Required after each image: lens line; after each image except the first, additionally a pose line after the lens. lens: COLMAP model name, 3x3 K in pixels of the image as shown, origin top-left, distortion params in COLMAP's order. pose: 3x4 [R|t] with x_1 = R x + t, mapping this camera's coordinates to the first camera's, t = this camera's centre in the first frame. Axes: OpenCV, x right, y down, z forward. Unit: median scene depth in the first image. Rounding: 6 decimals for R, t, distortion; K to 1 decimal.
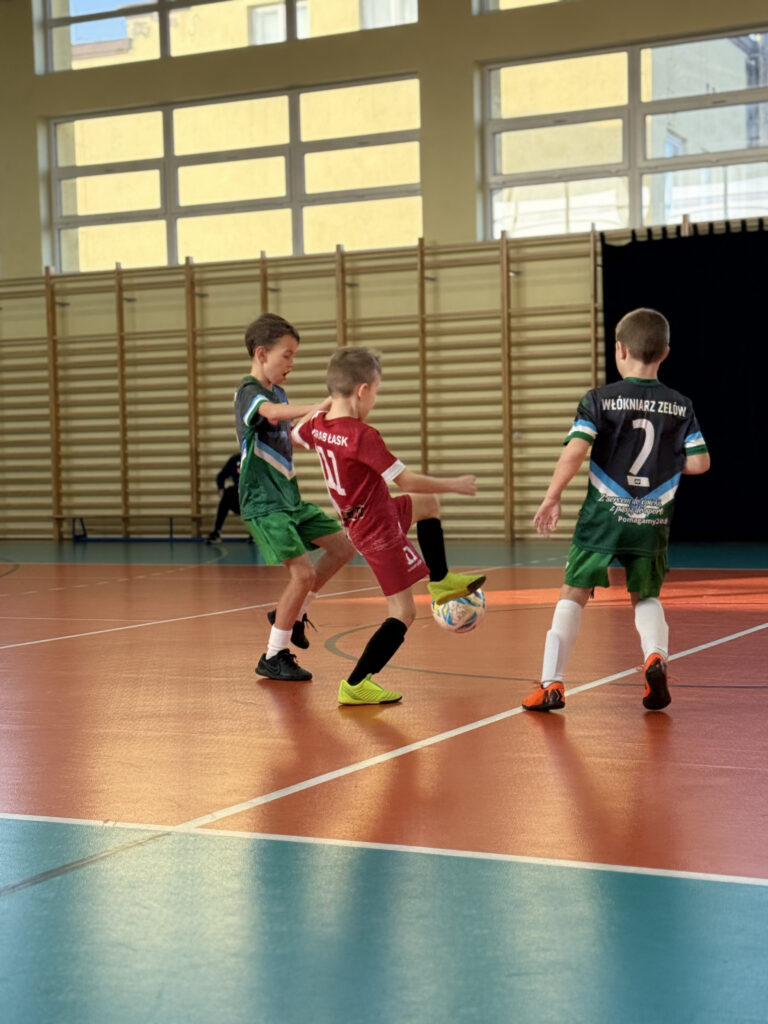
lens RADIAL K [[1847.1, 0, 387.4], [0, 1847.1, 513.0], [0, 0, 1]] dist [0.197144, 0.000000]
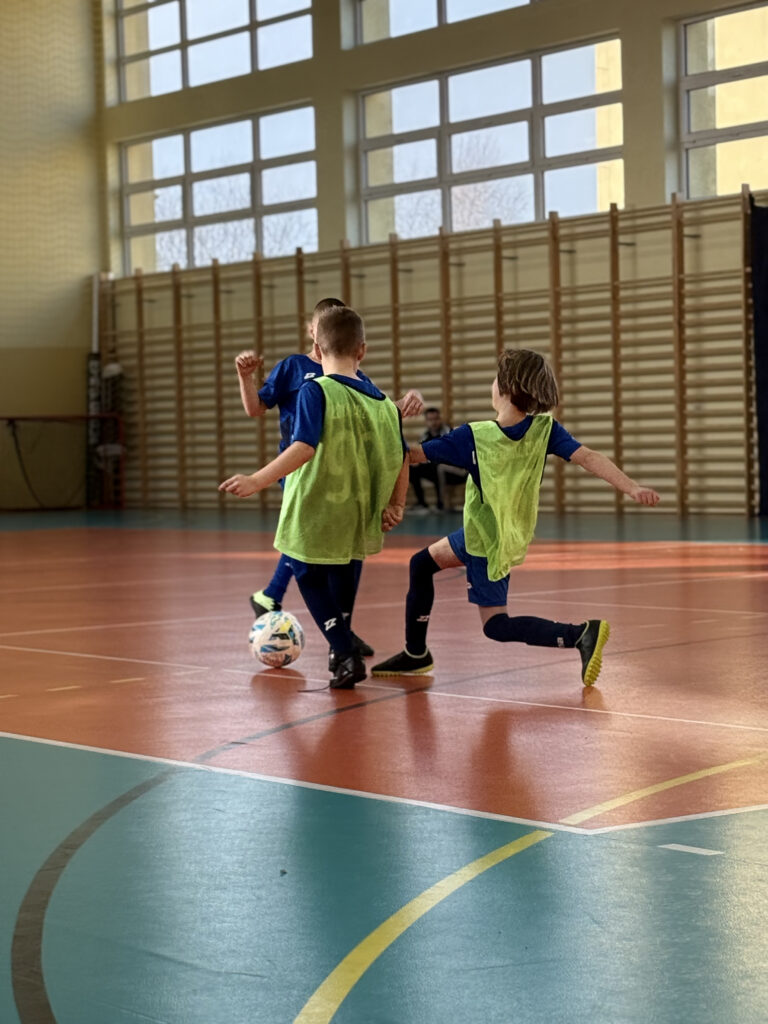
lens RADIAL K [[2621.7, 0, 385.3], [0, 2621.7, 517.1], [0, 0, 1]] dist [0.204561, 0.000000]
pose [[0.887321, 0.010433, -0.461034, 0.505265], [-0.003765, 0.999875, 0.015380, -0.003764], [0.461136, -0.011911, 0.887249, -0.260725]]
